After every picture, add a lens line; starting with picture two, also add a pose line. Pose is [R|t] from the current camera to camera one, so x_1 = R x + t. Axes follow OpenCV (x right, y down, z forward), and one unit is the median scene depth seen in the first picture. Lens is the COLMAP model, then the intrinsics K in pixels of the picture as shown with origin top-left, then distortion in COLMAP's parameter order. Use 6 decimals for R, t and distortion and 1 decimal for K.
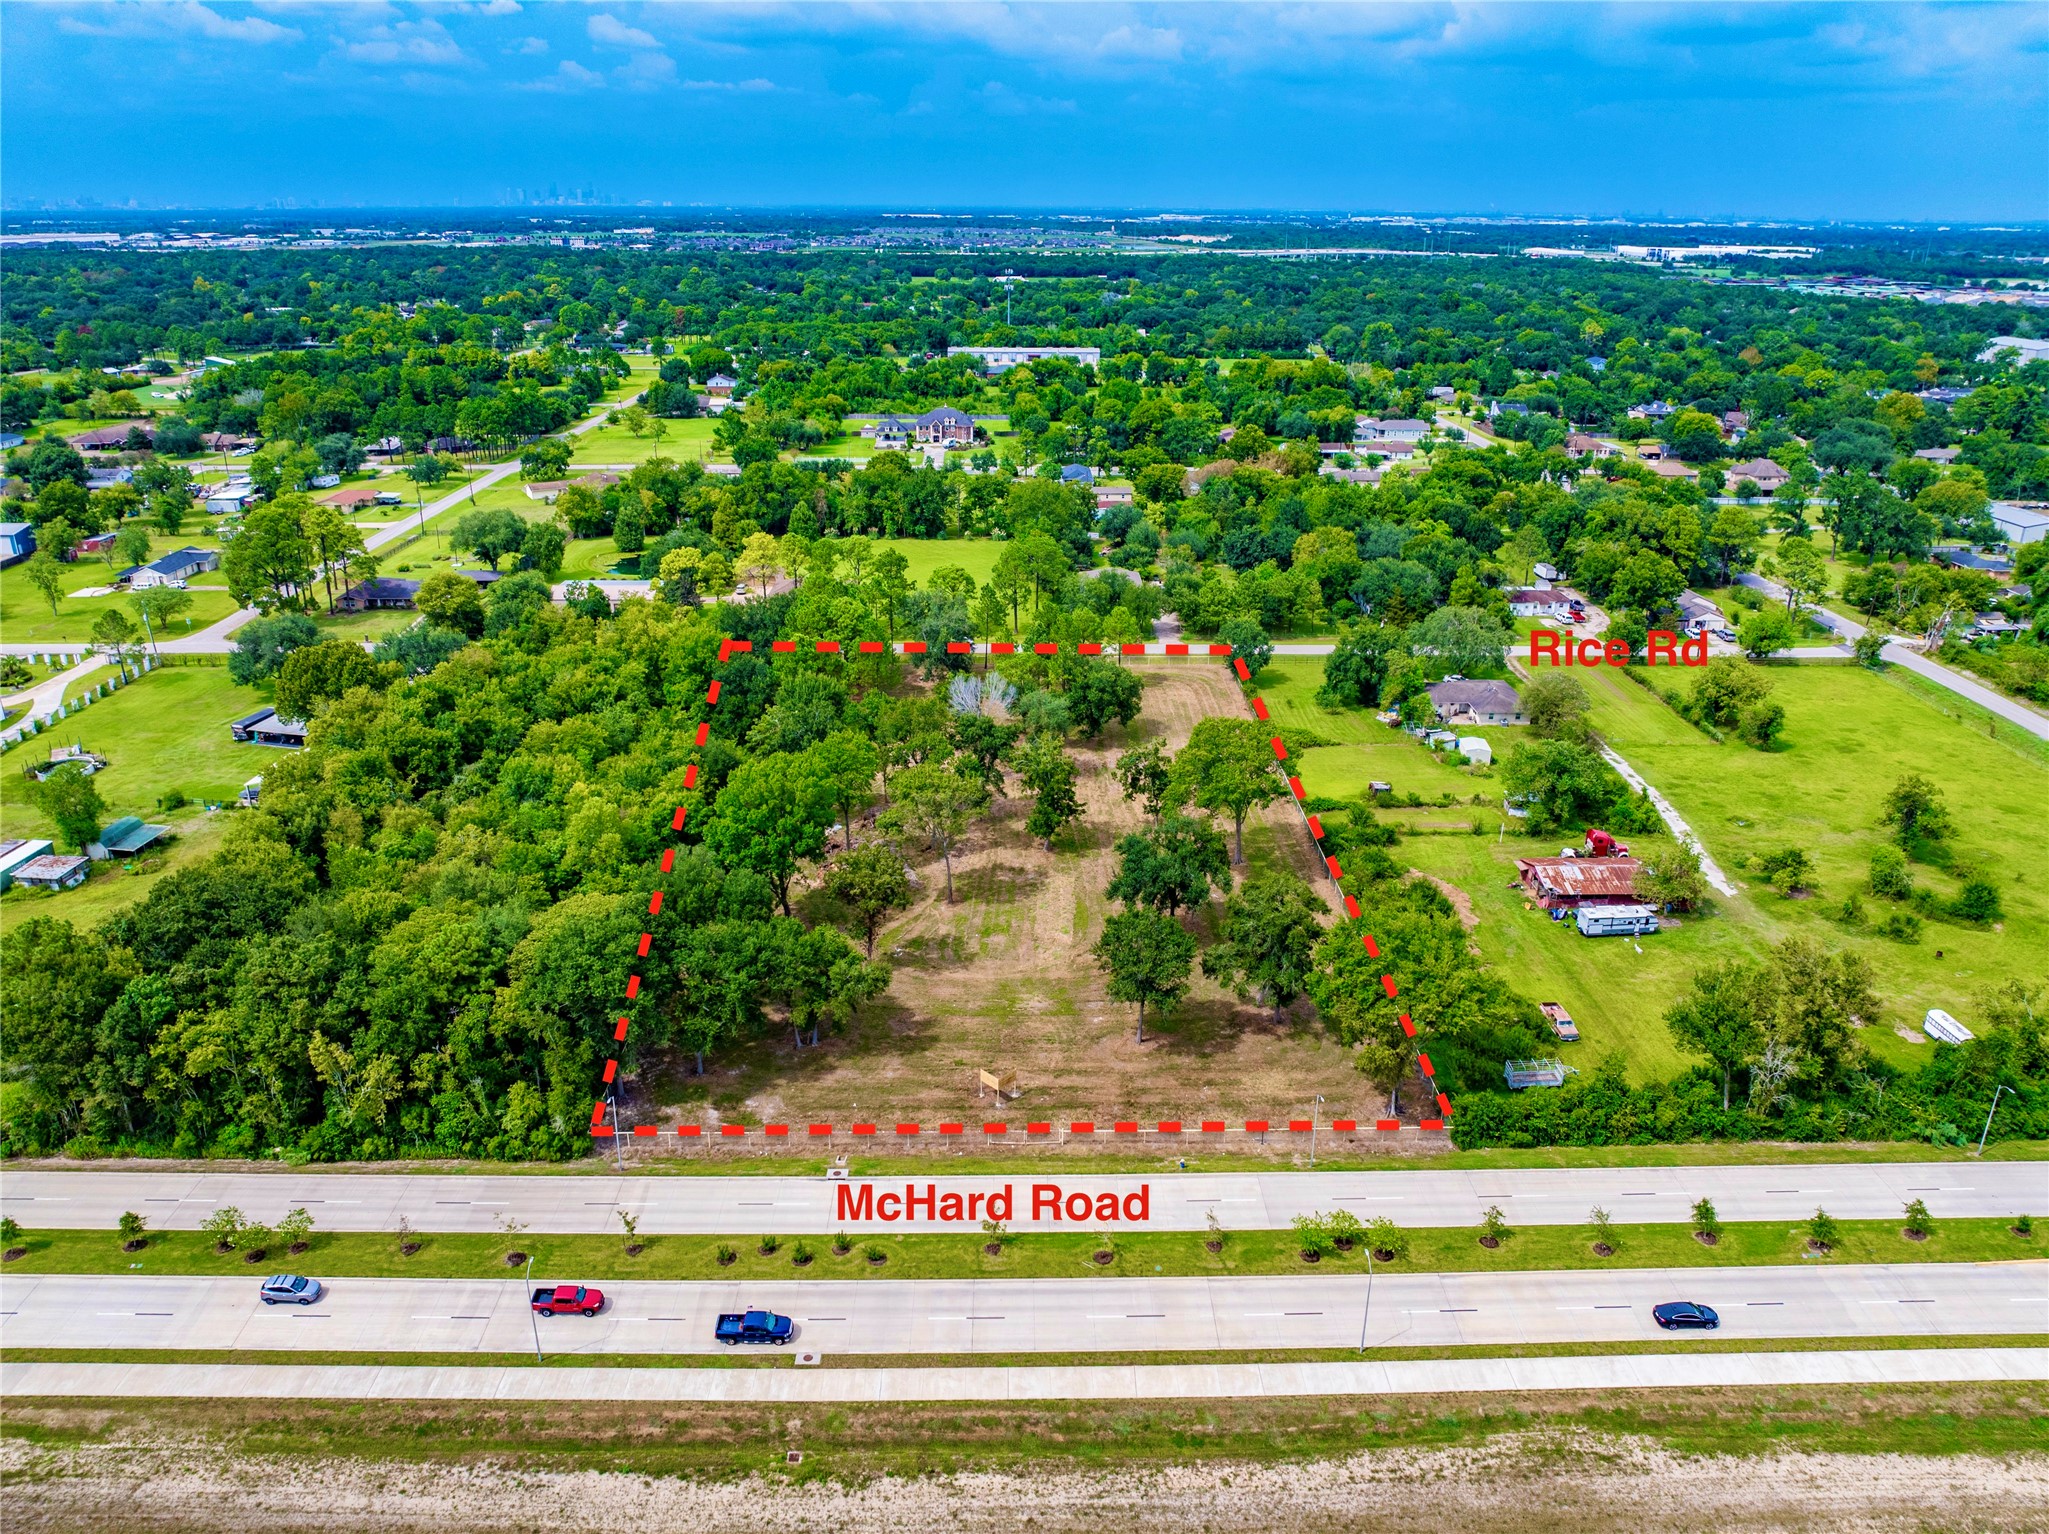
lens RADIAL K [[1432.2, 0, 1023.4], [0, 1432.2, 769.6], [0, 0, 1]] dist [-0.052416, 0.021921]
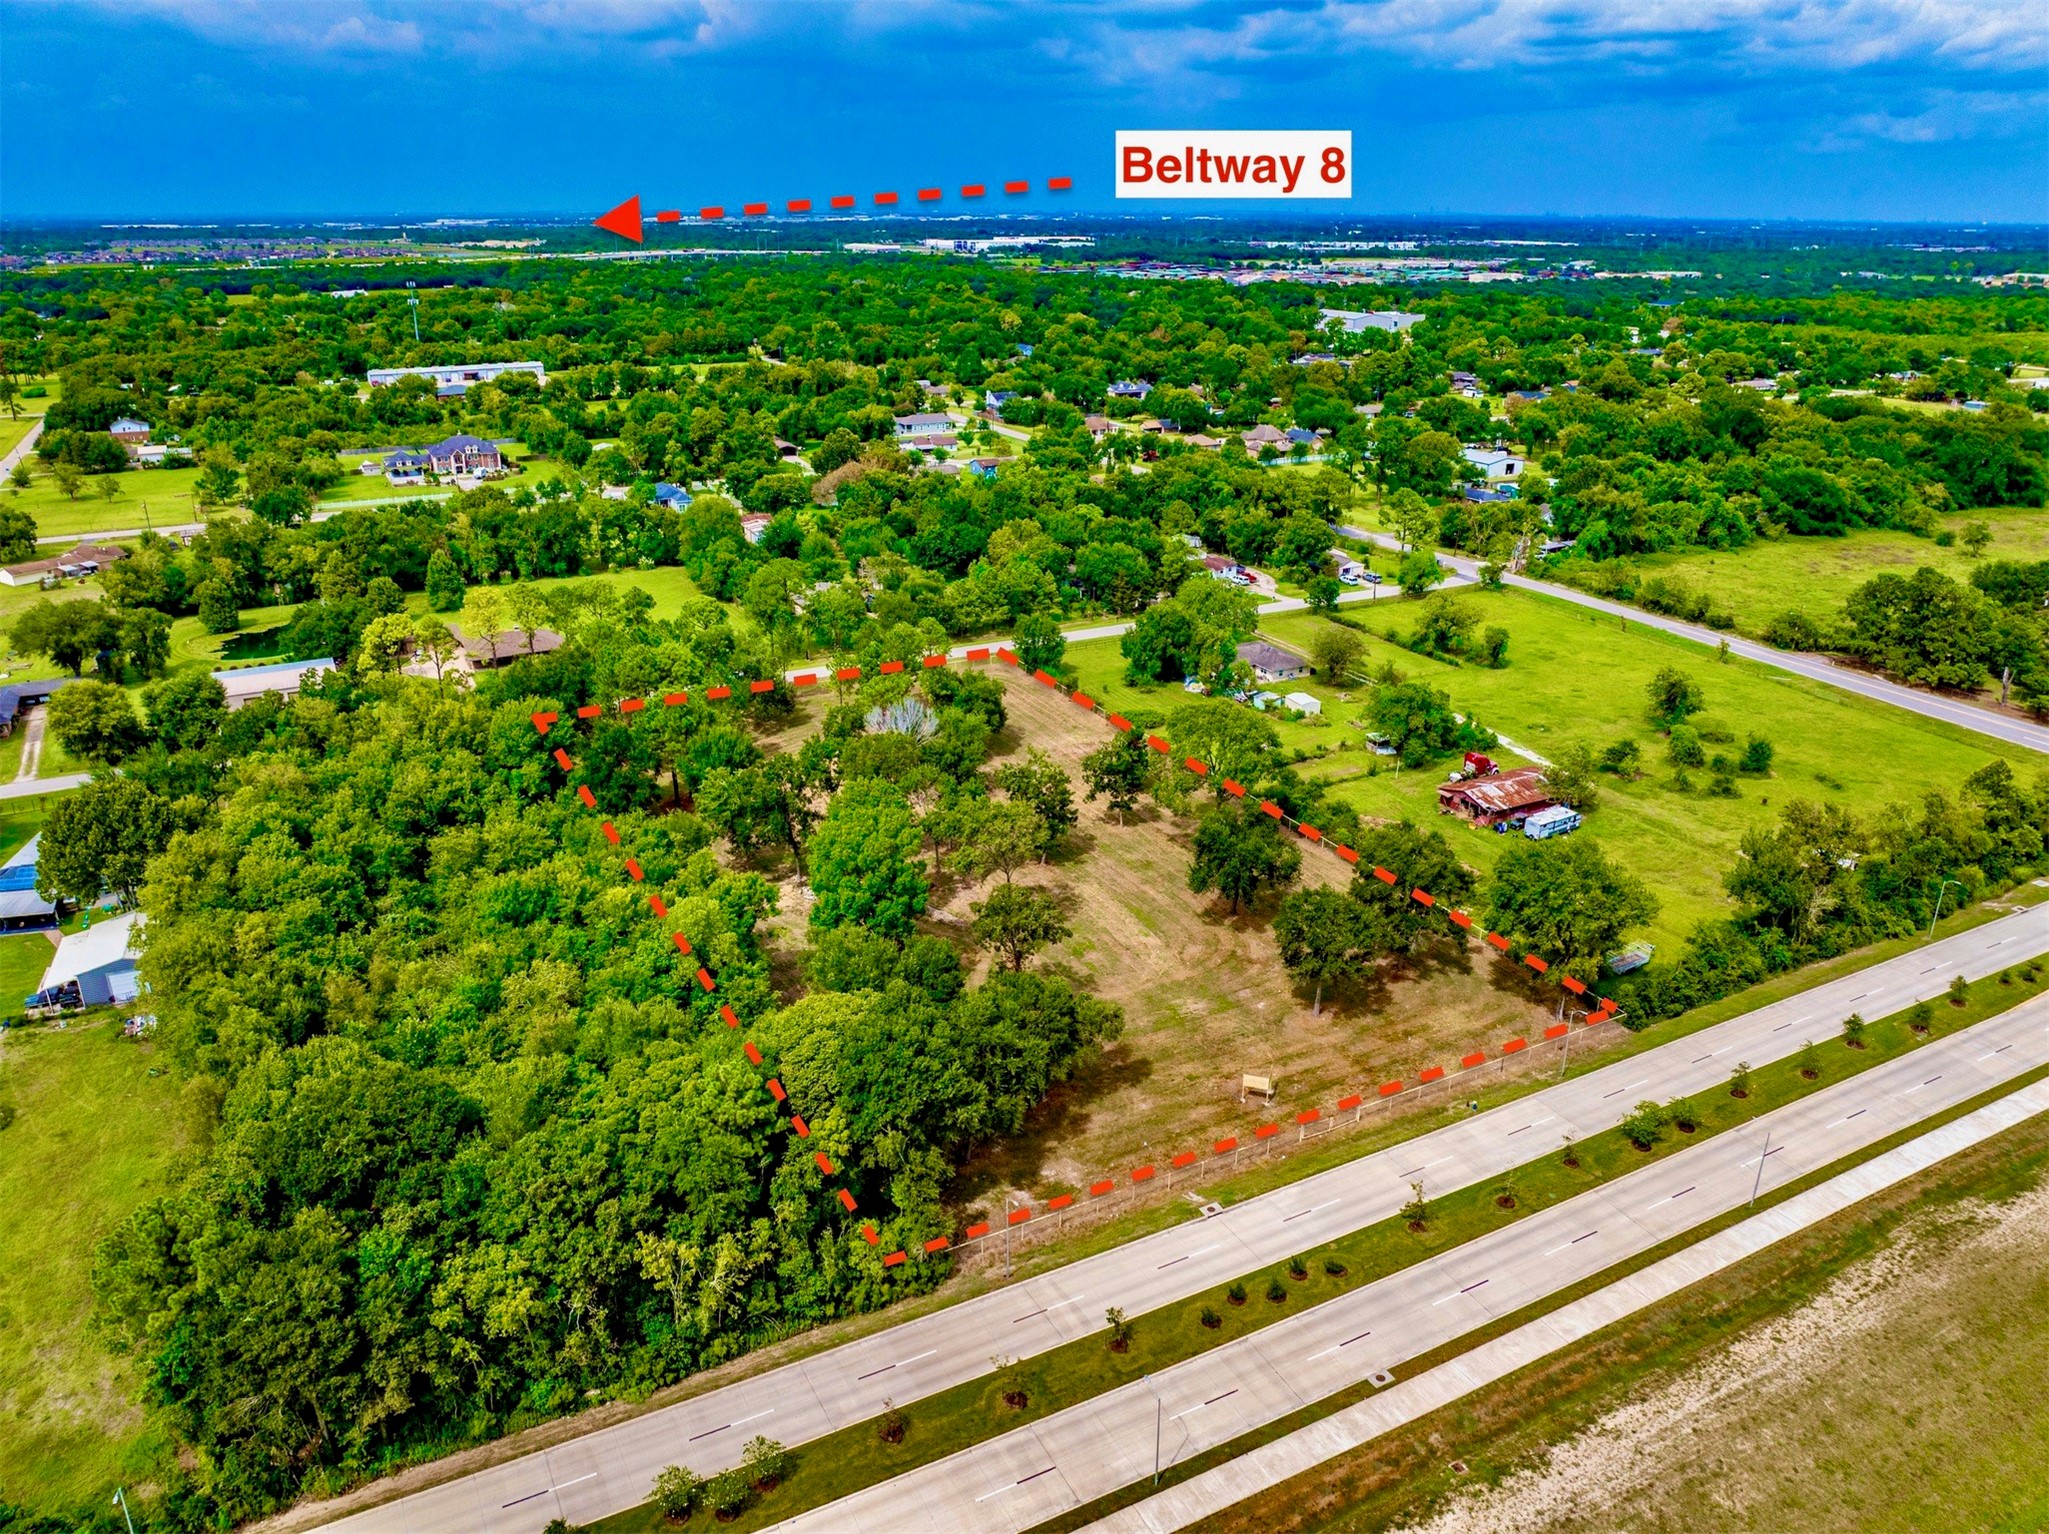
lens RADIAL K [[1432.2, 0, 1023.0], [0, 1432.2, 769.1], [0, 0, 1]] dist [-0.052416, 0.021921]
pose [[0.892812, -0.167092, 0.418290, -0.210727], [0.167227, 0.985238, 0.036632, -0.024703], [-0.418236, 0.037244, 0.907575, 0.055040]]
